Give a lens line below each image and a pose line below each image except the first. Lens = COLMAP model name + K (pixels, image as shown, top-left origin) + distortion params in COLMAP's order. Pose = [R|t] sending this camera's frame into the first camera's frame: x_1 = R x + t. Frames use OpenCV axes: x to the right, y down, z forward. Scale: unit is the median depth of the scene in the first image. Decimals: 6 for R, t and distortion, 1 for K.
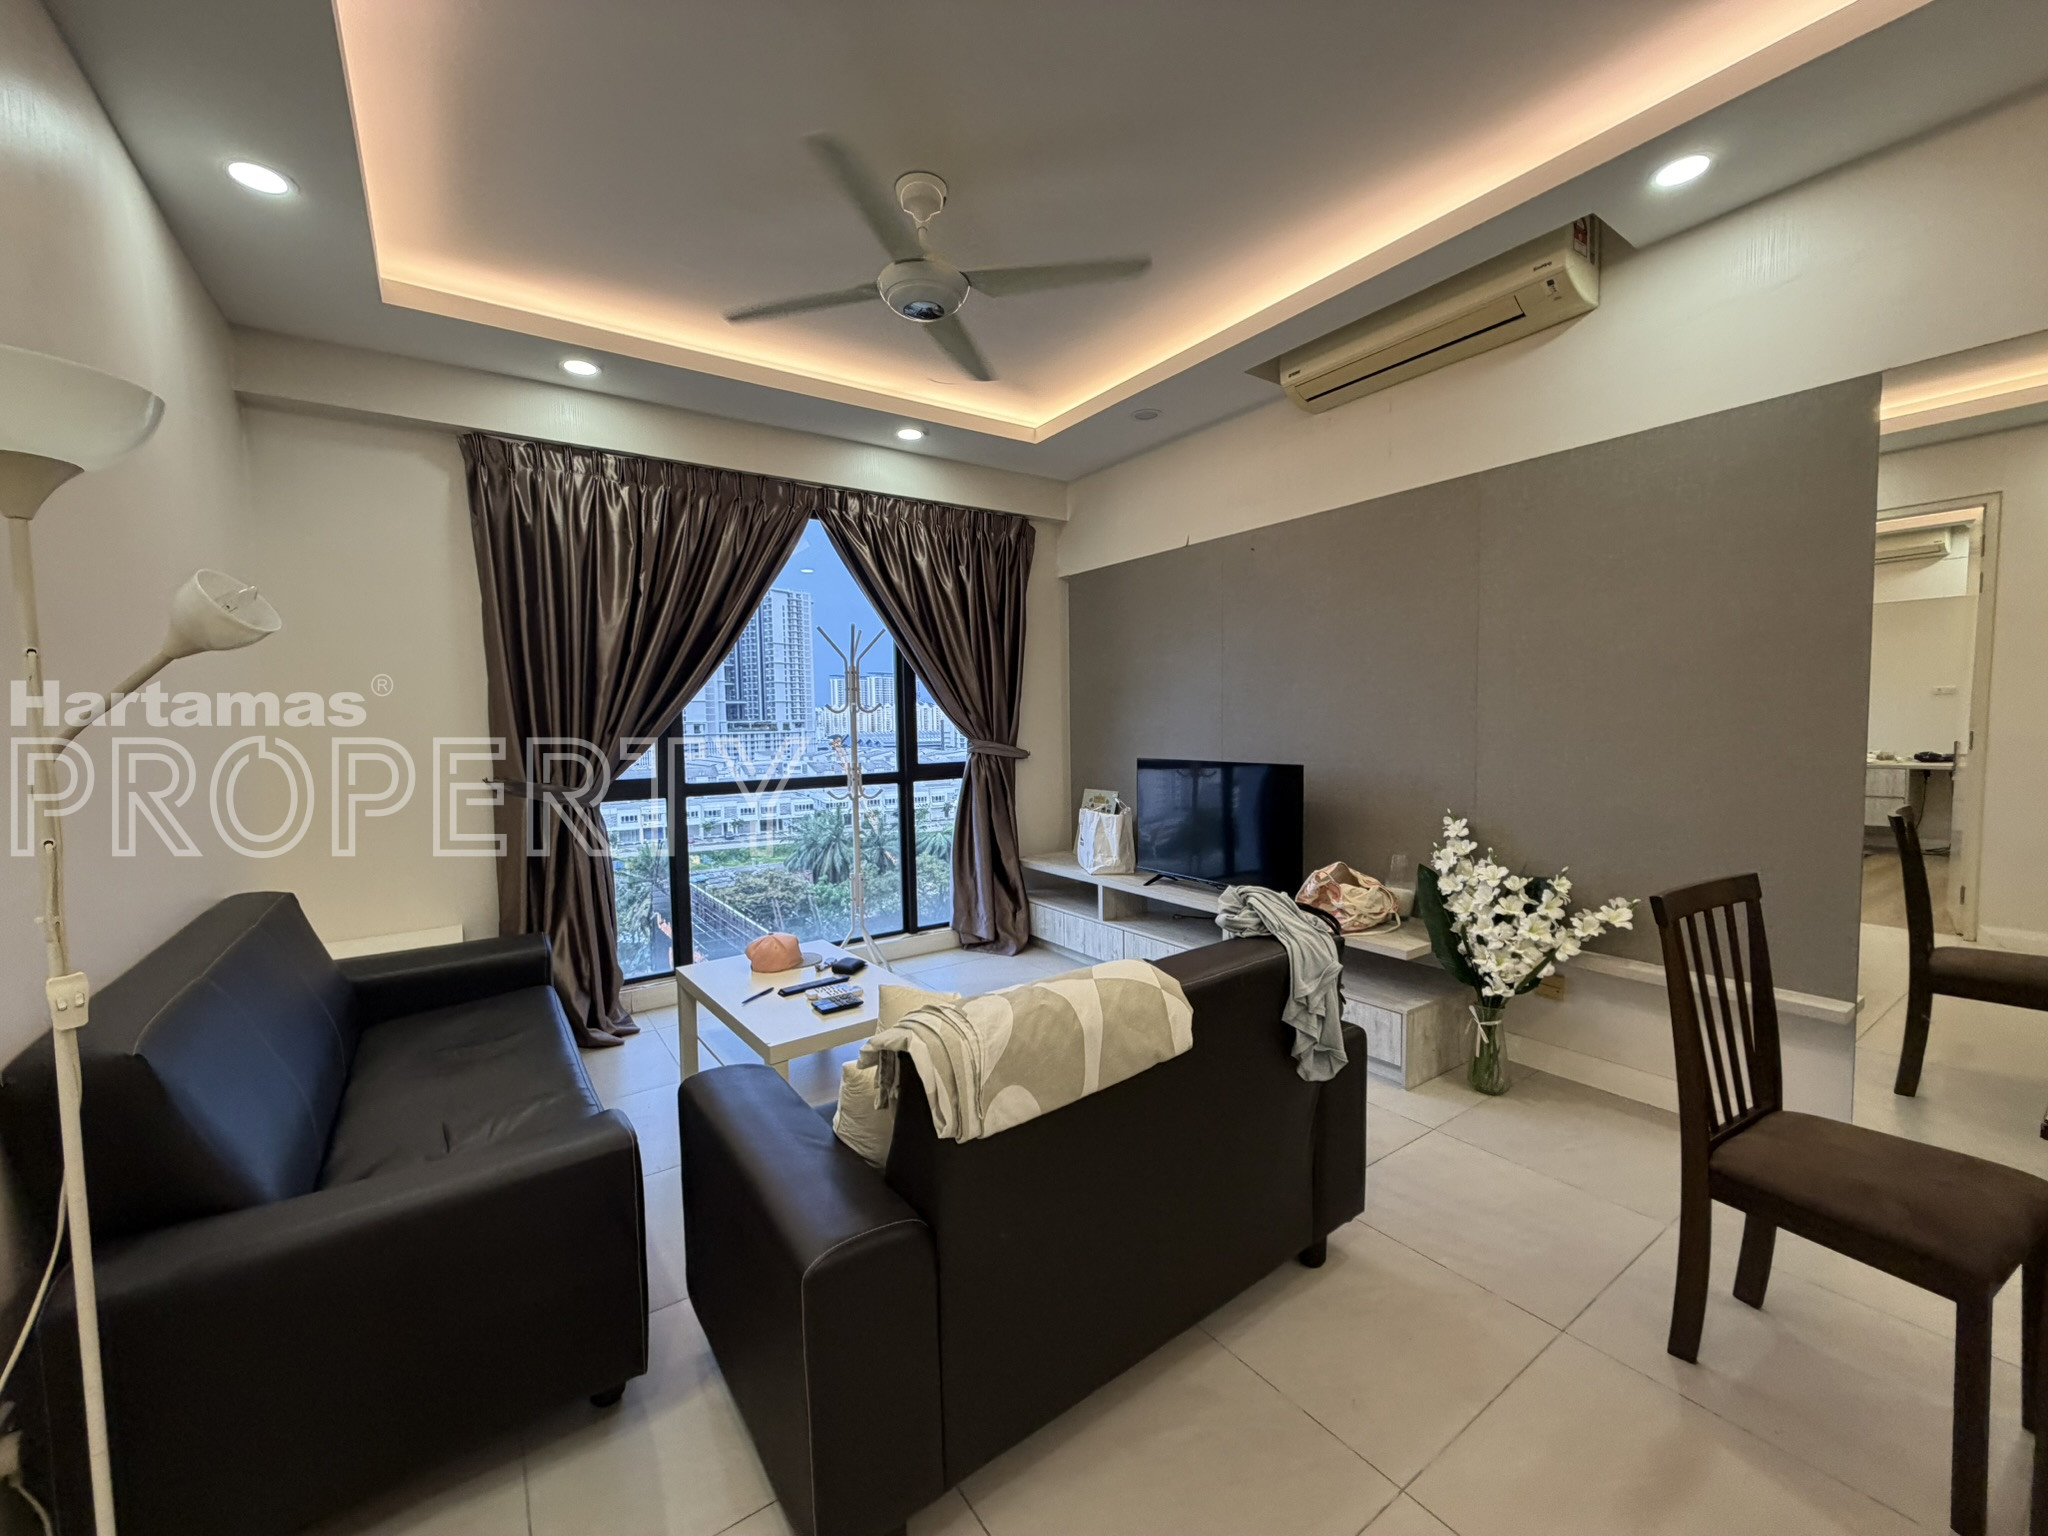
lens RADIAL K [[815.6, 0, 1020.8], [0, 815.6, 760.5], [0, 0, 1]] dist [-0.000464, 0.000554]
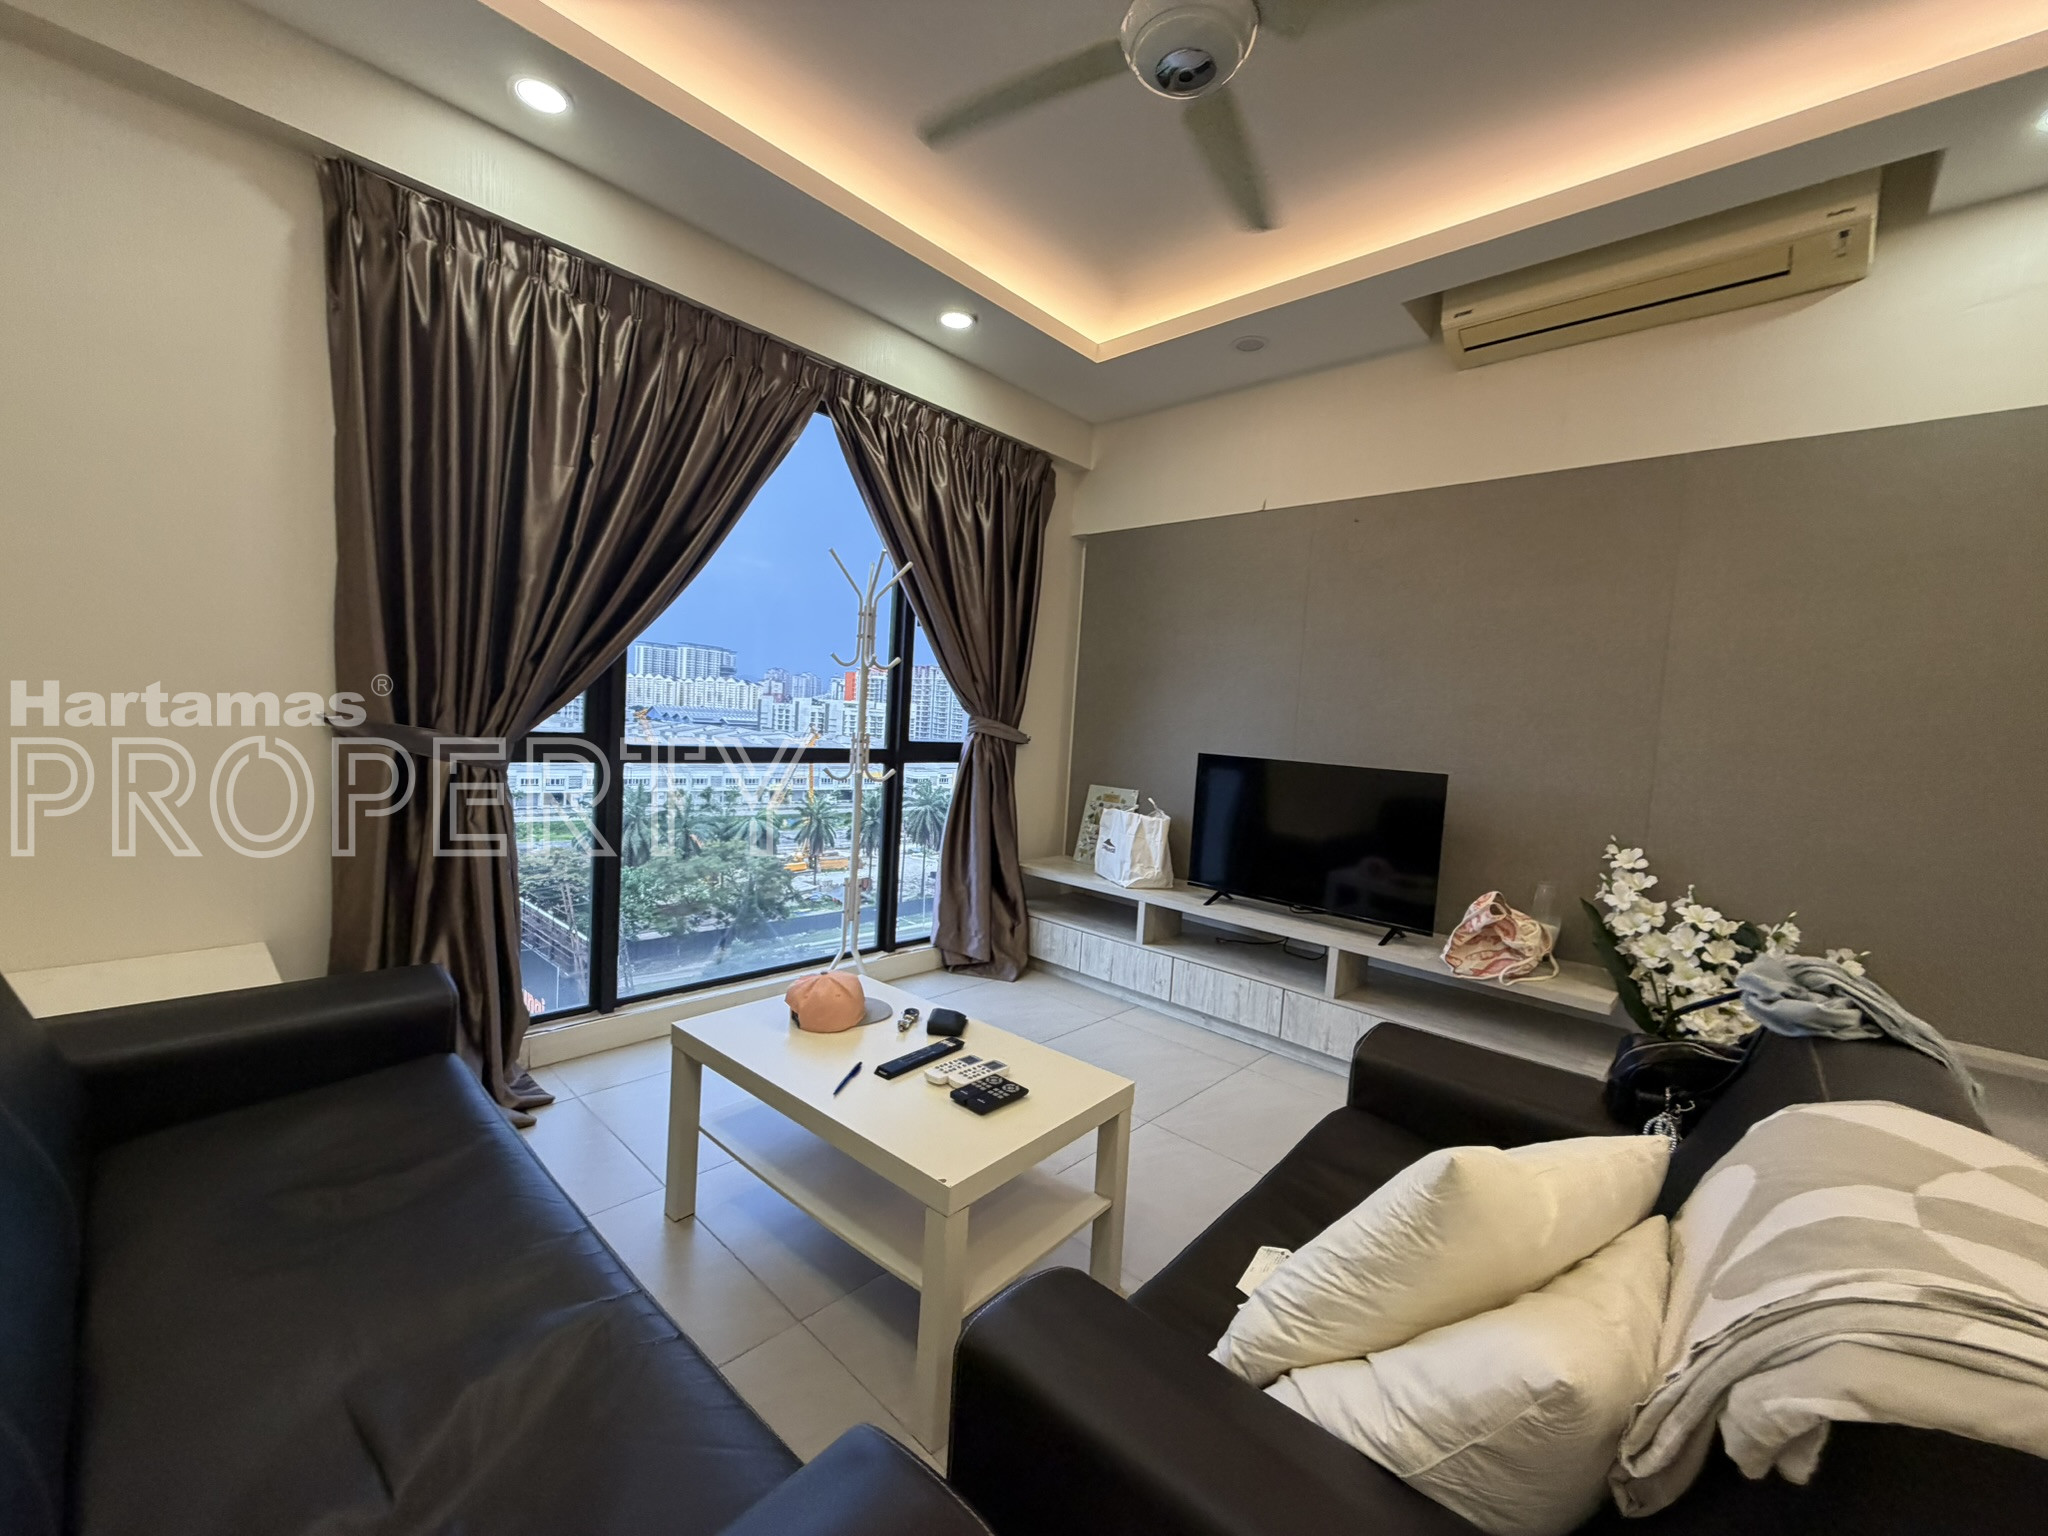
lens RADIAL K [[815.6, 0, 1020.8], [0, 815.6, 760.5], [0, 0, 1]] dist [-0.000464, 0.000554]
pose [[0.973603, 0.068268, 0.217800, -0.224071], [-0.069989, 0.997548, 0.000188, 0.018031], [-0.217253, -0.015427, 0.975993, 0.223327]]
